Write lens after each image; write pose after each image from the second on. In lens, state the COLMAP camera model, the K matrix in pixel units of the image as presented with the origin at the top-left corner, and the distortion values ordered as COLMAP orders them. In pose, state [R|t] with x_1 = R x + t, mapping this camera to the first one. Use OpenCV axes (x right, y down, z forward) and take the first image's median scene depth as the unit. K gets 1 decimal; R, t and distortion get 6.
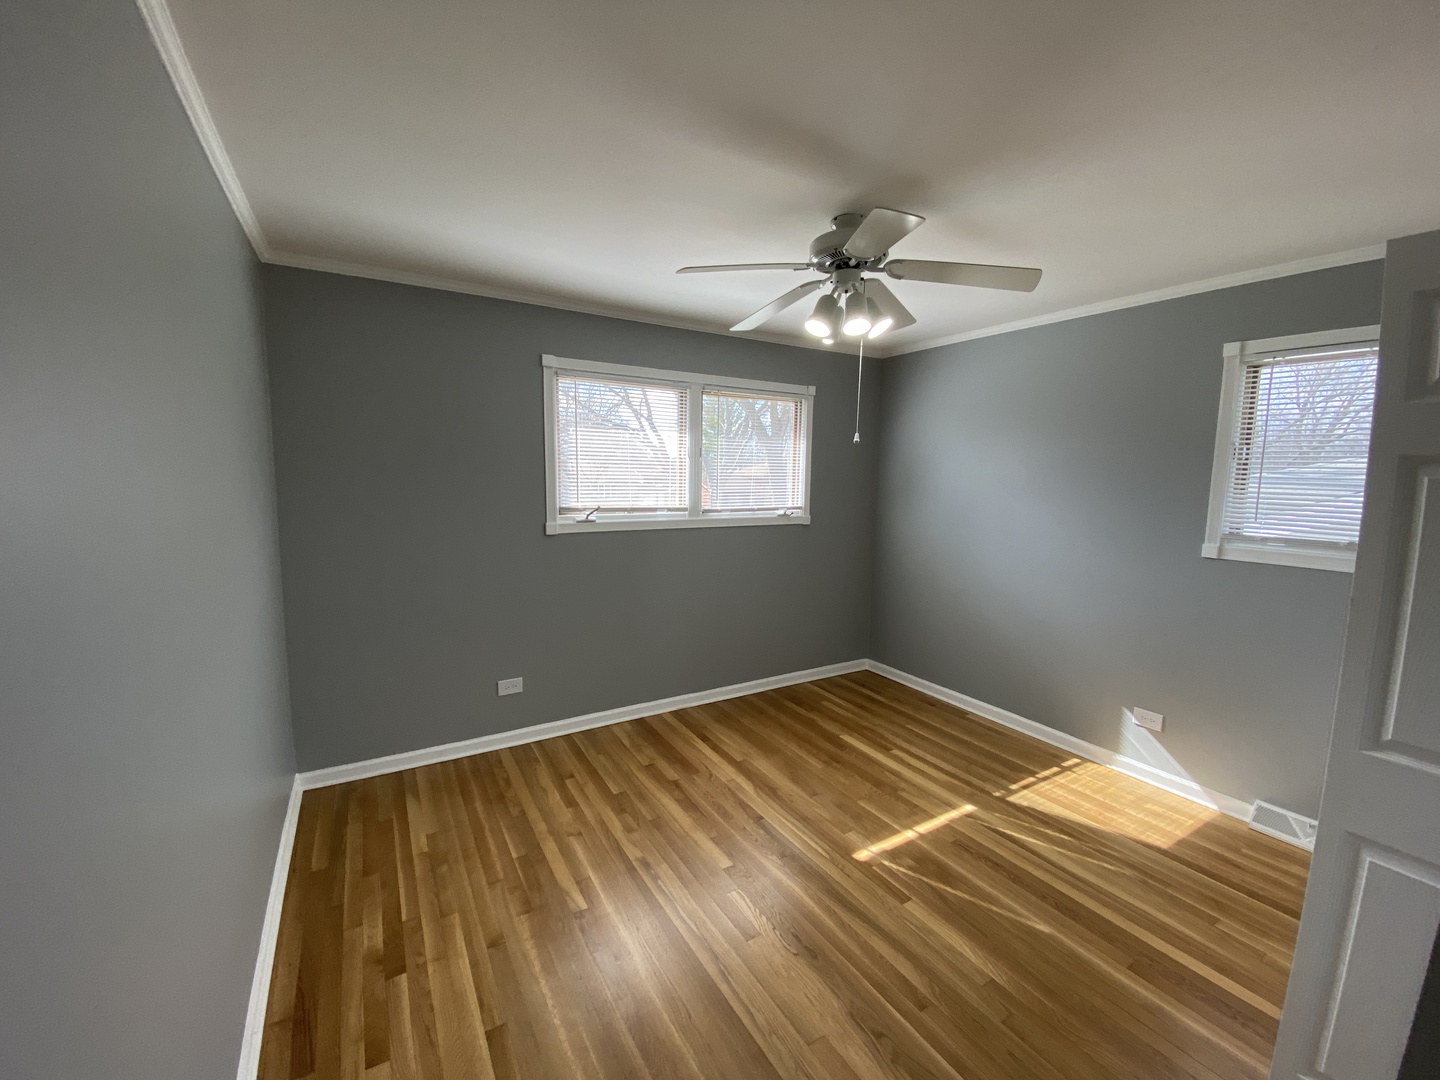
lens RADIAL K [[577.3, 0, 710.3], [0, 577.3, 538.8], [0, 0, 1]] dist [0.029130, -0.022939]
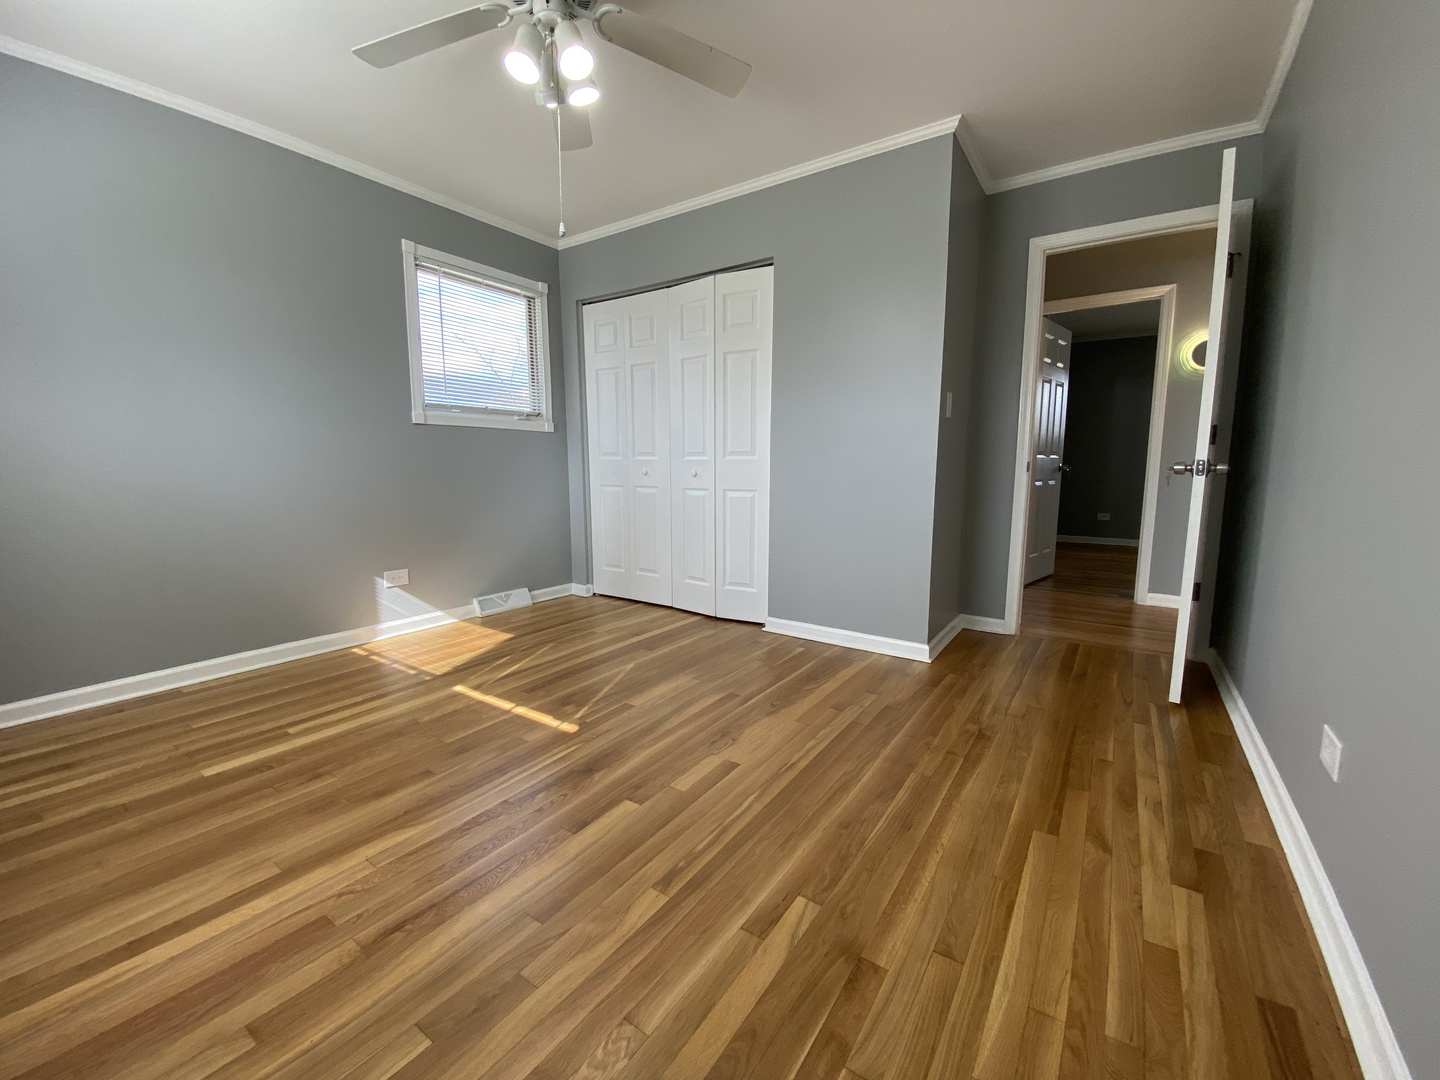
lens RADIAL K [[577.3, 0, 710.3], [0, 577.3, 538.8], [0, 0, 1]] dist [0.029130, -0.022939]
pose [[-0.409575, -0.130181, 0.902940, -0.456162], [0.095428, 0.978222, 0.184321, 0.086064], [-0.907272, 0.161659, -0.388233, 0.839167]]
